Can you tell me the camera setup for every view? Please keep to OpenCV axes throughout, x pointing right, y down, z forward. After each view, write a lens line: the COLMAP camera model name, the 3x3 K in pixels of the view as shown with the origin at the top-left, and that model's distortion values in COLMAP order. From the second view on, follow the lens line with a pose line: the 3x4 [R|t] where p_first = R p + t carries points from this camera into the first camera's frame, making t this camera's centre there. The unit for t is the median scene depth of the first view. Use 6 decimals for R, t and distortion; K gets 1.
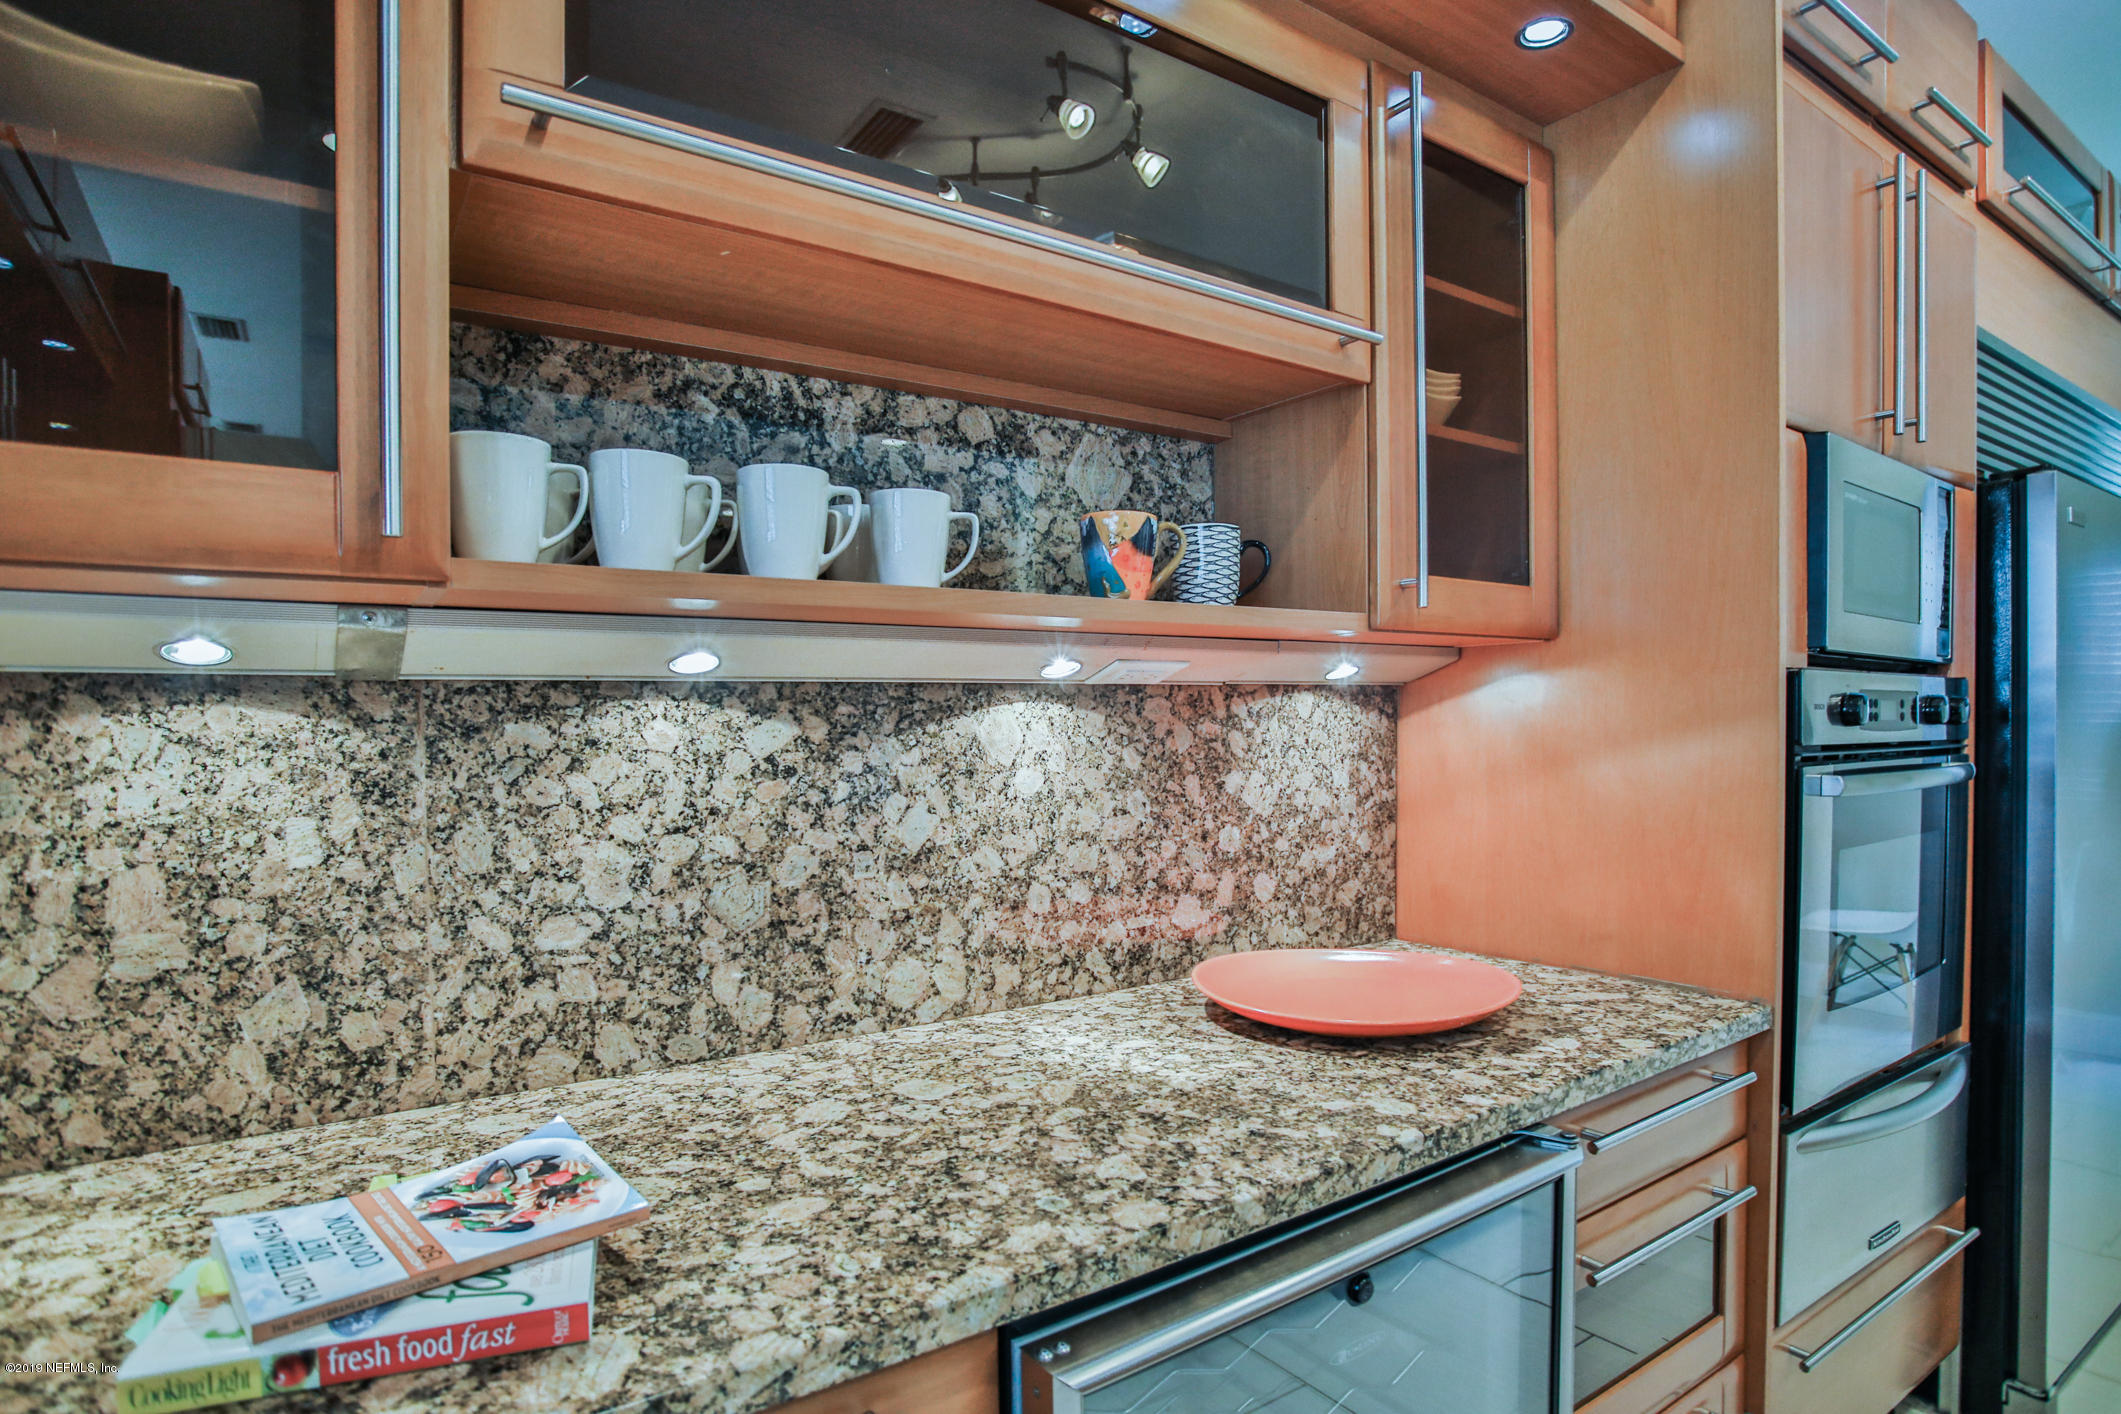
lens RADIAL K [[1105.2, 0, 1061.1], [0, 1105.2, 751.3], [0, 0, 1]] dist [-0.067505, 0.026217]
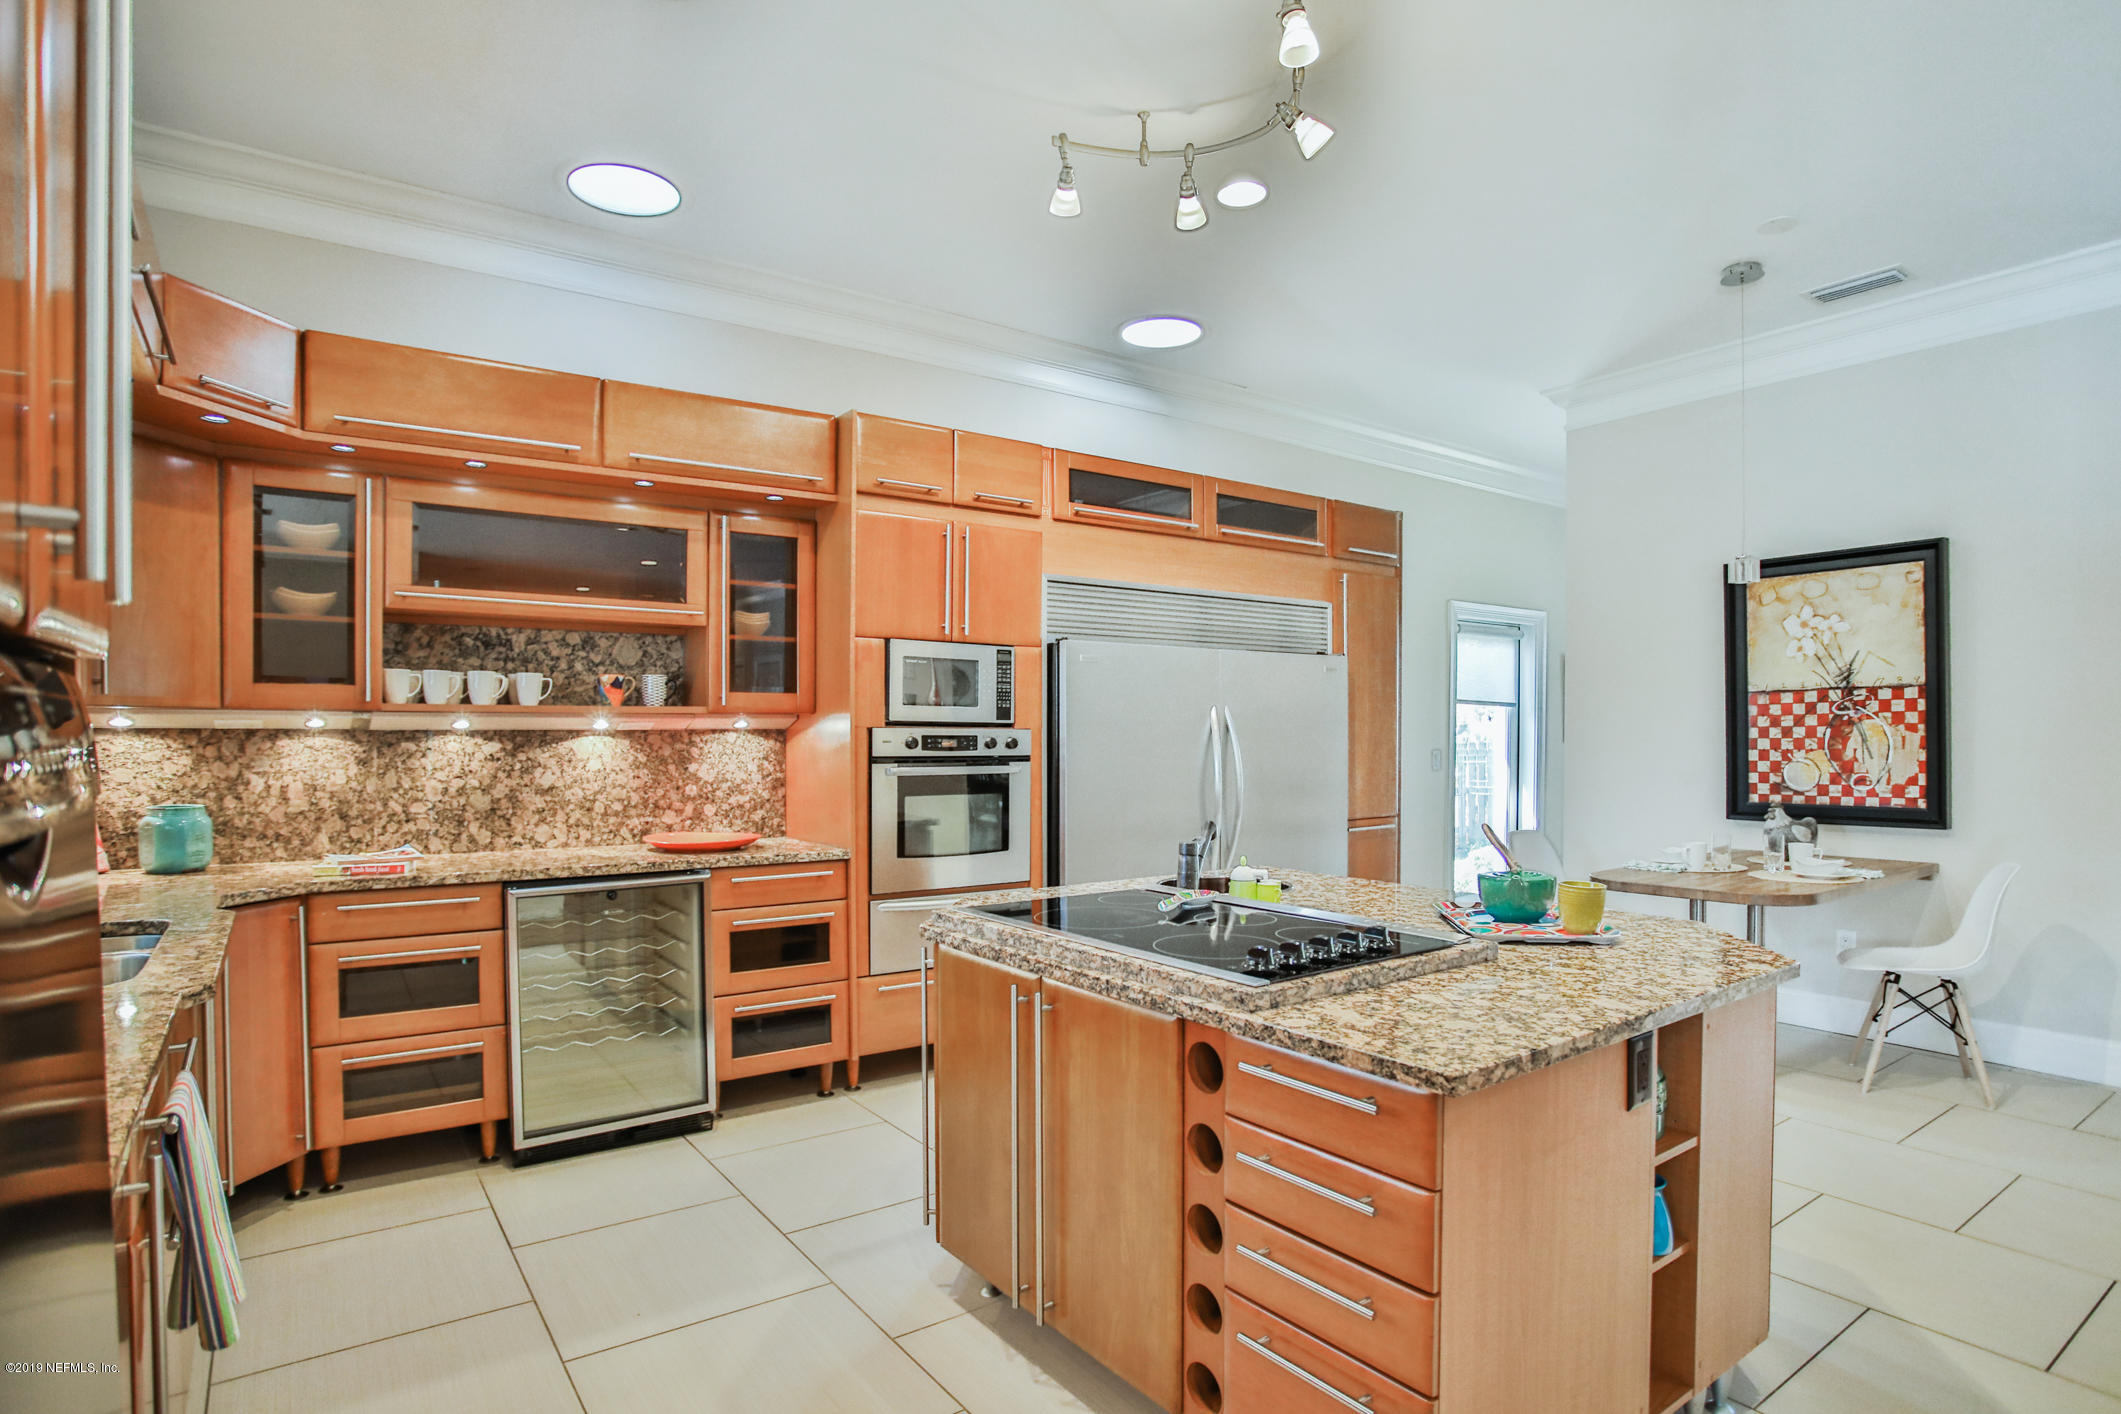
lens RADIAL K [[1105.2, 0, 1062.6], [0, 1105.2, 758.4], [0, 0, 1]] dist [-0.067505, 0.026217]
pose [[0.998342, 0.014356, 0.055744, 1.096844], [-0.014243, 0.999896, -0.002434, 0.001171], [-0.055773, 0.001636, 0.998442, -2.000199]]
